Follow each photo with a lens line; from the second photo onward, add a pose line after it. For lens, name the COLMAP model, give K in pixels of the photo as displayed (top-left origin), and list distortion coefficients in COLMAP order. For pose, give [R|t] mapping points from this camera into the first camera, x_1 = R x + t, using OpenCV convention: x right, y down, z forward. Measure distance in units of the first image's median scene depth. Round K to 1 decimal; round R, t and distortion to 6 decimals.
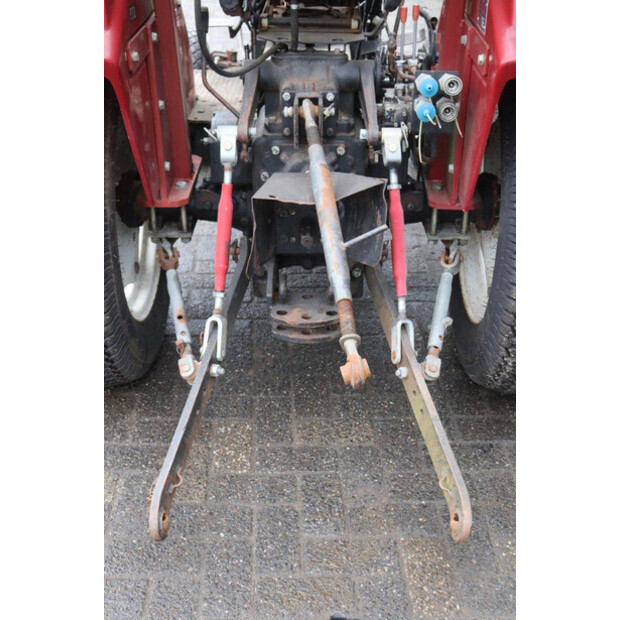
lens RADIAL K [[837.2, 0, 312.9], [0, 837.2, 314.6], [0, 0, 1]] dist [0.042855, 0.000000]
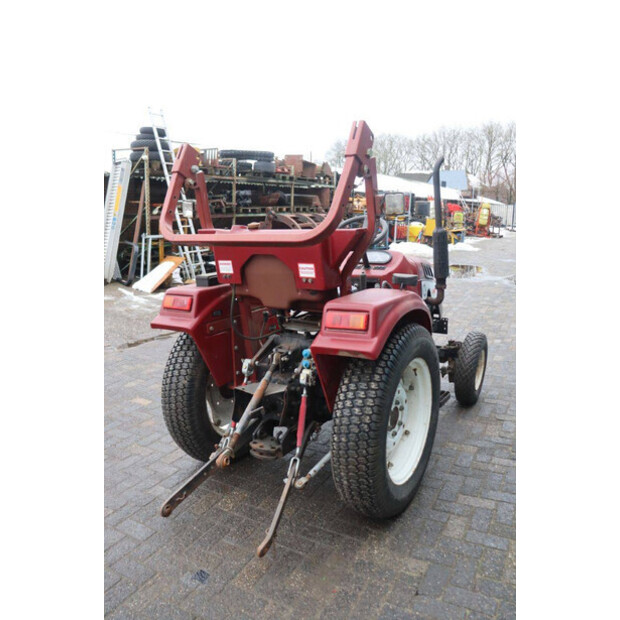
lens RADIAL K [[510.9, 0, 314.8], [0, 510.9, 313.7], [0, 0, 1]] dist [-0.127724, 0.008749]
pose [[0.860088, 0.083218, -0.503312, 0.762691], [-0.235944, 0.939632, -0.247835, -0.029896], [0.452304, 0.331914, 0.827801, -0.158920]]
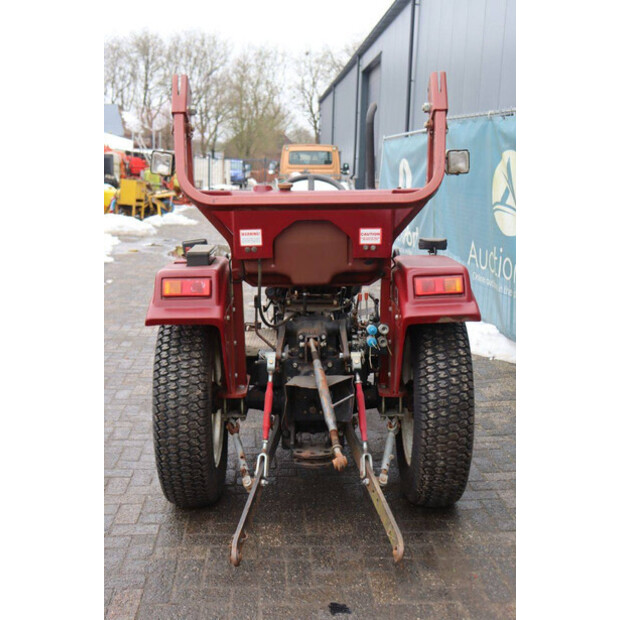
lens RADIAL K [[774.2, 0, 310.5], [0, 774.2, 308.9], [0, 0, 1]] dist [0.008350, 0.000000]
pose [[0.999867, -0.012080, 0.010966, -0.028151], [0.015012, 0.944435, -0.328354, 0.260915], [-0.006390, 0.328475, 0.944491, -0.697300]]
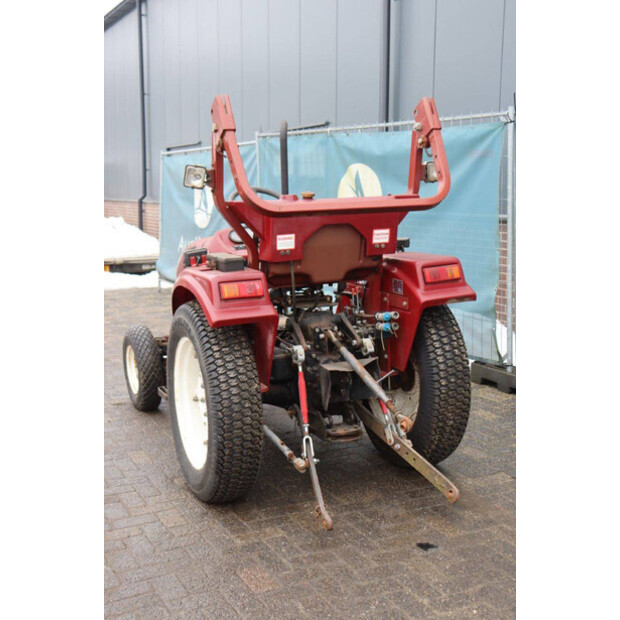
lens RADIAL K [[837.2, 0, 314.8], [0, 837.2, 311.8], [0, 0, 1]] dist [0.042855, 0.000000]
pose [[0.911398, -0.089561, 0.401662, -0.885275], [0.226907, 0.923624, -0.308920, 0.353957], [-0.343317, 0.372689, 0.862111, -0.857516]]
